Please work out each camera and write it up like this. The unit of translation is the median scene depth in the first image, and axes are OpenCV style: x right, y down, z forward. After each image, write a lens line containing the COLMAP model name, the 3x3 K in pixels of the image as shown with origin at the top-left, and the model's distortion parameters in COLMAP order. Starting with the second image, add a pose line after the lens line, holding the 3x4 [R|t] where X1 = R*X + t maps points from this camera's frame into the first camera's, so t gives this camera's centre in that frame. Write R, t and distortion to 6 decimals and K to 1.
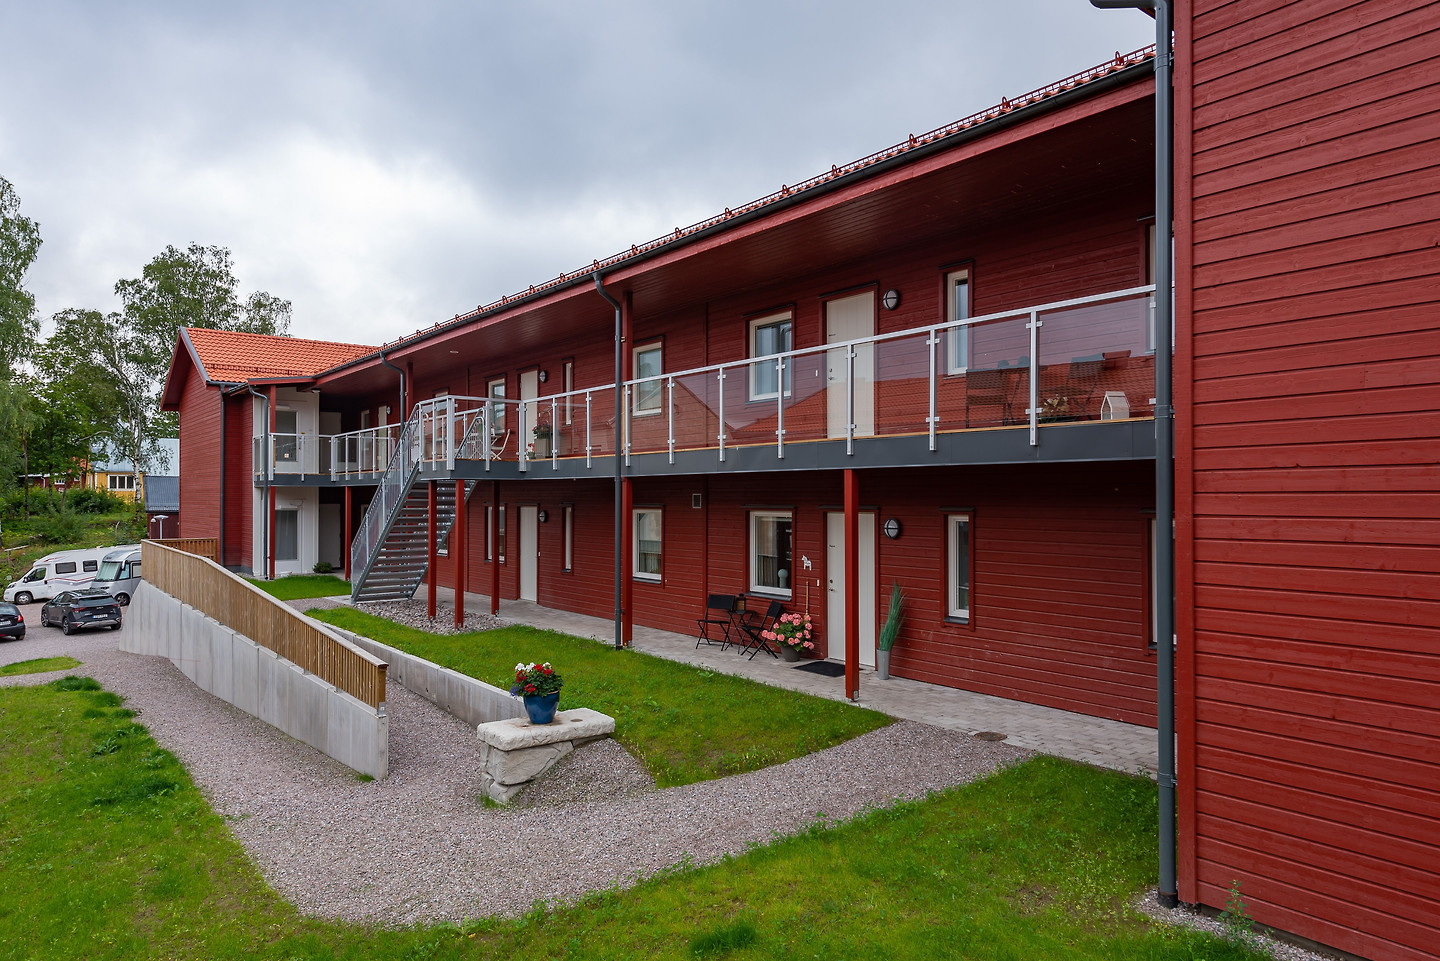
lens RADIAL K [[944.6, 0, 720.0], [0, 944.6, 480.5], [0, 0, 1]] dist [-0.001637, 0.000450]
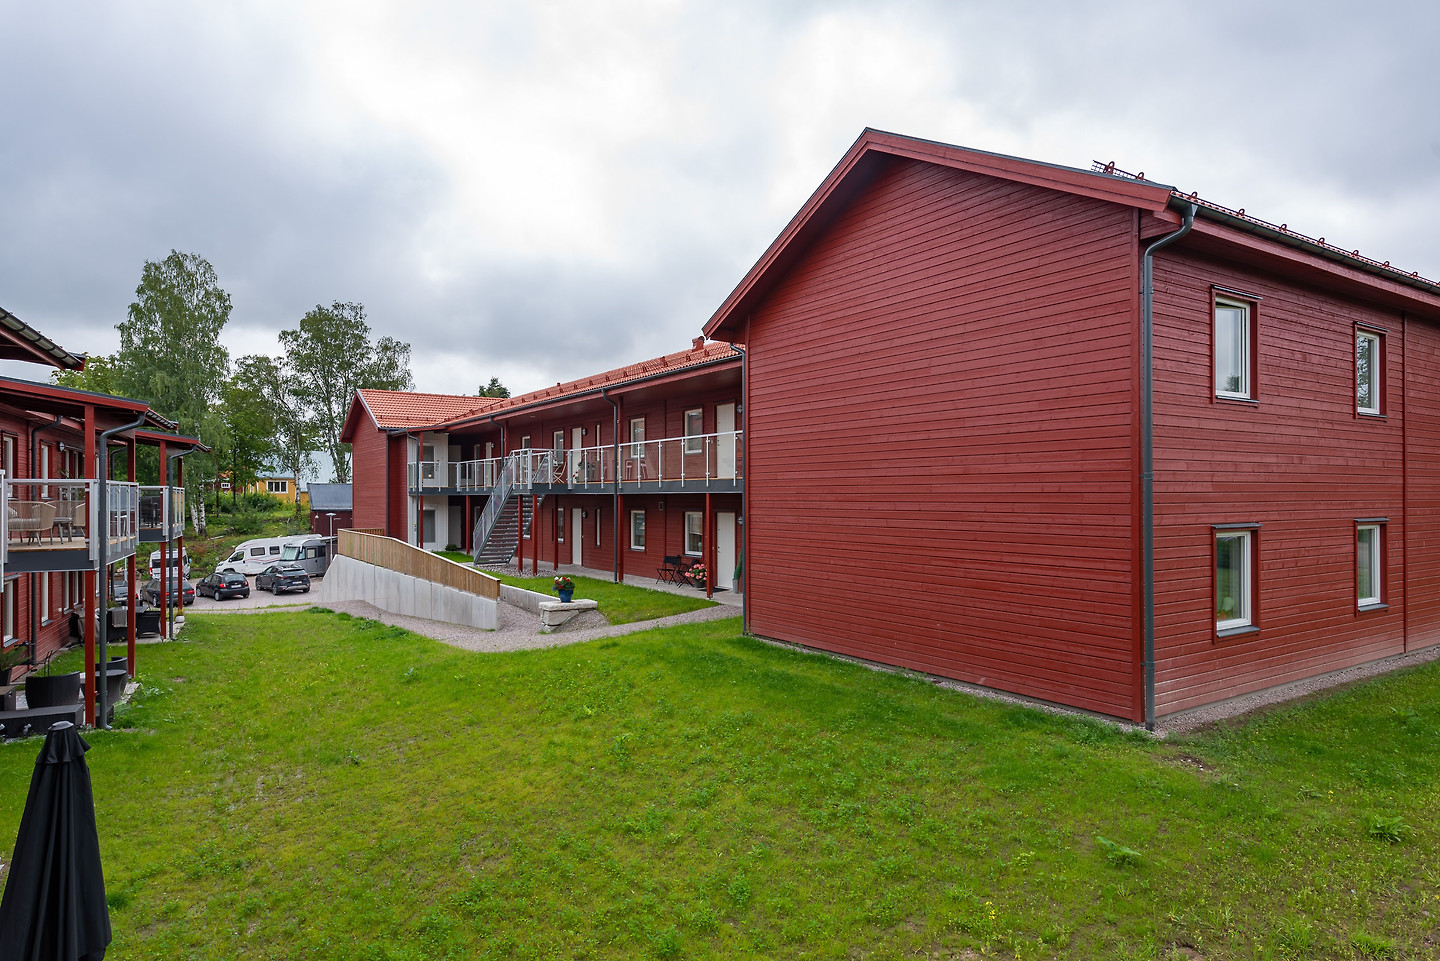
lens RADIAL K [[880.7, 0, 720.0], [0, 880.7, 480.5], [0, 0, 1]] dist [-0.000385, -0.001889]
pose [[0.997396, -0.002879, -0.072057, 0.125909], [0.002911, 0.999996, 0.000347, -0.016798], [0.072055, -0.000556, 0.997400, -0.414868]]
